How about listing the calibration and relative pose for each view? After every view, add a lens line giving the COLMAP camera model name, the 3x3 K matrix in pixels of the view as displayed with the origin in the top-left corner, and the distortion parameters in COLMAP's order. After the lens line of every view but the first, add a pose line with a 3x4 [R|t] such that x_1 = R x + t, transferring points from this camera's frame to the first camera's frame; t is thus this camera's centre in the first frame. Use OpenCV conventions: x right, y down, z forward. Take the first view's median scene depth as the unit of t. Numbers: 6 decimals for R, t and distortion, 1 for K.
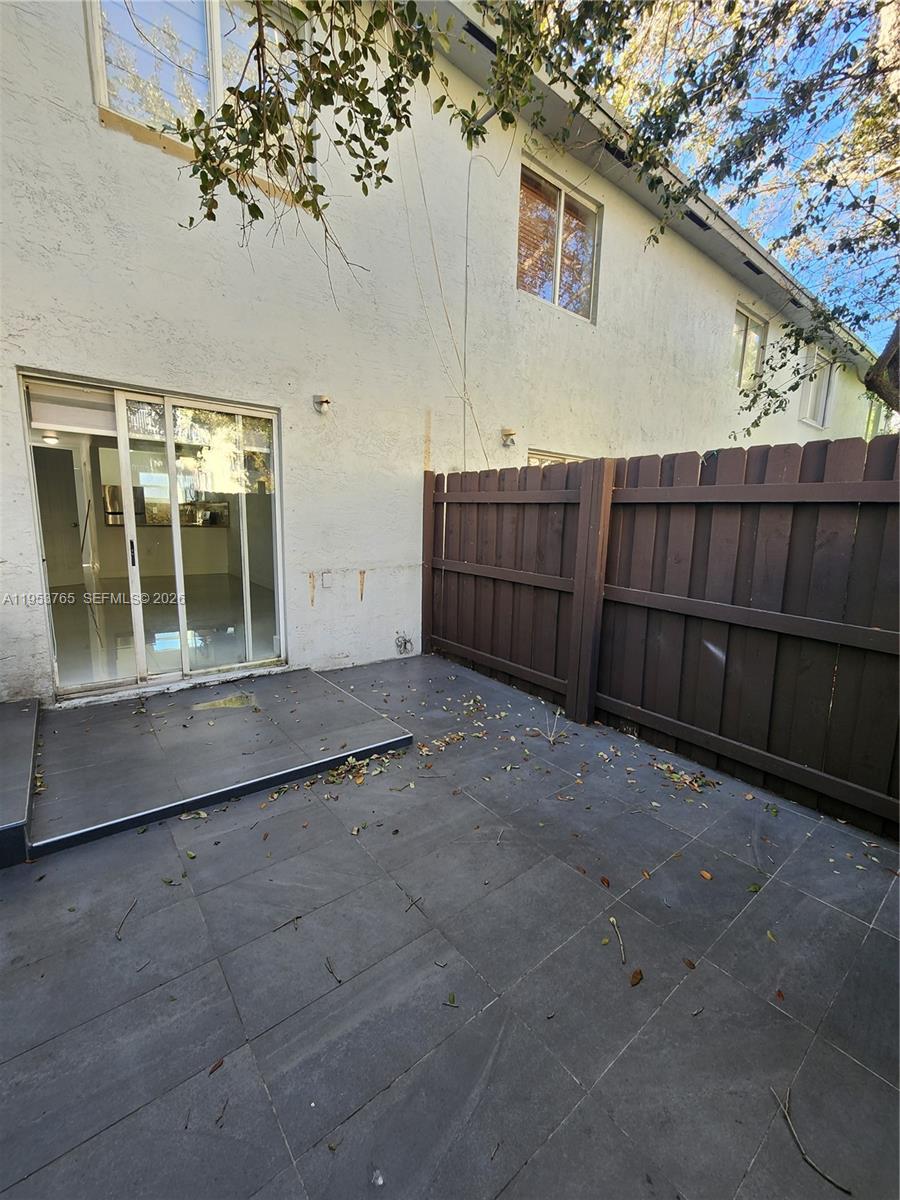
lens RADIAL K [[487.8, 0, 449.4], [0, 487.8, 598.7], [0, 0, 1]] dist [0.001875, 0.000399]
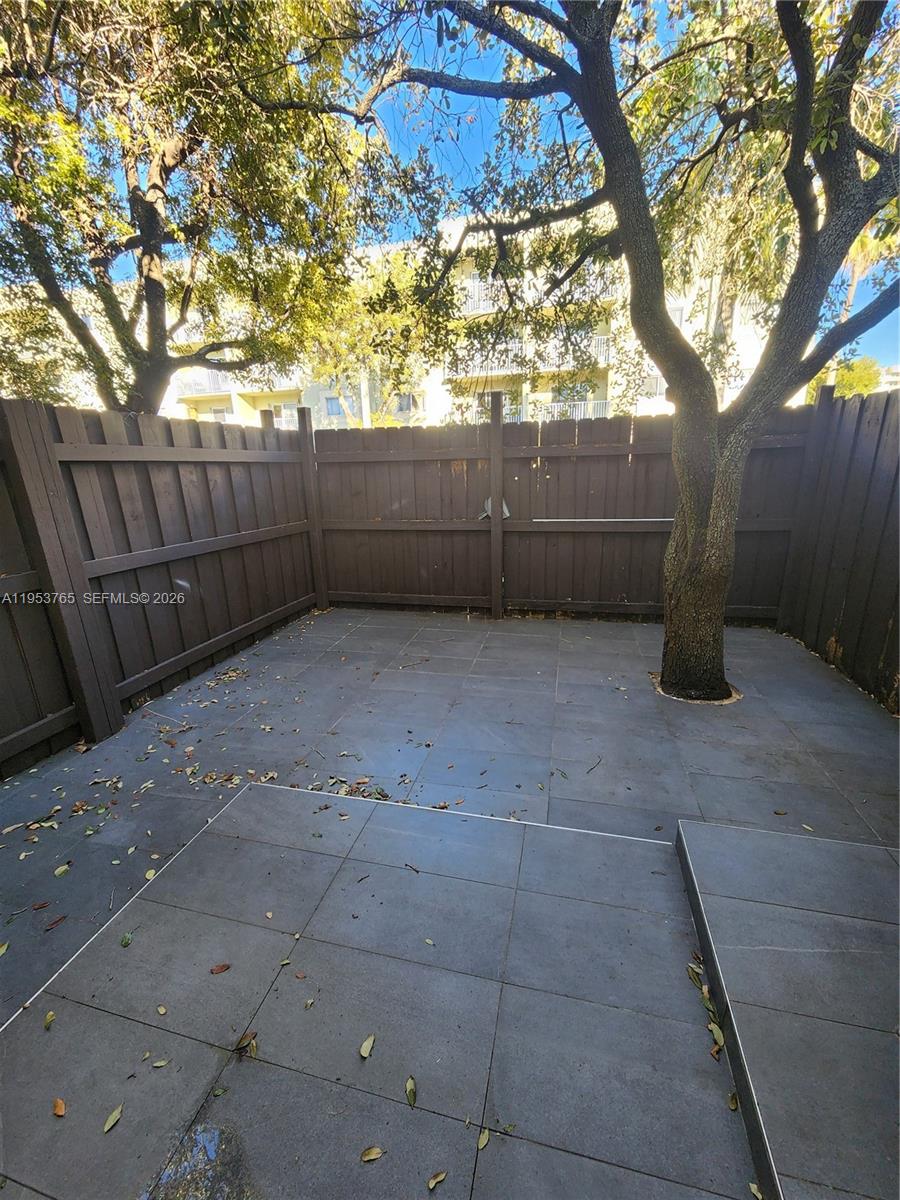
lens RADIAL K [[487.8, 0, 451.9], [0, 487.8, 605.3], [0, 0, 1]] dist [0.001875, 0.000399]
pose [[-0.604108, -0.232028, 0.762375, -0.921155], [0.147129, 0.907753, 0.392859, -0.255681], [-0.783203, 0.349497, -0.514243, 1.259835]]
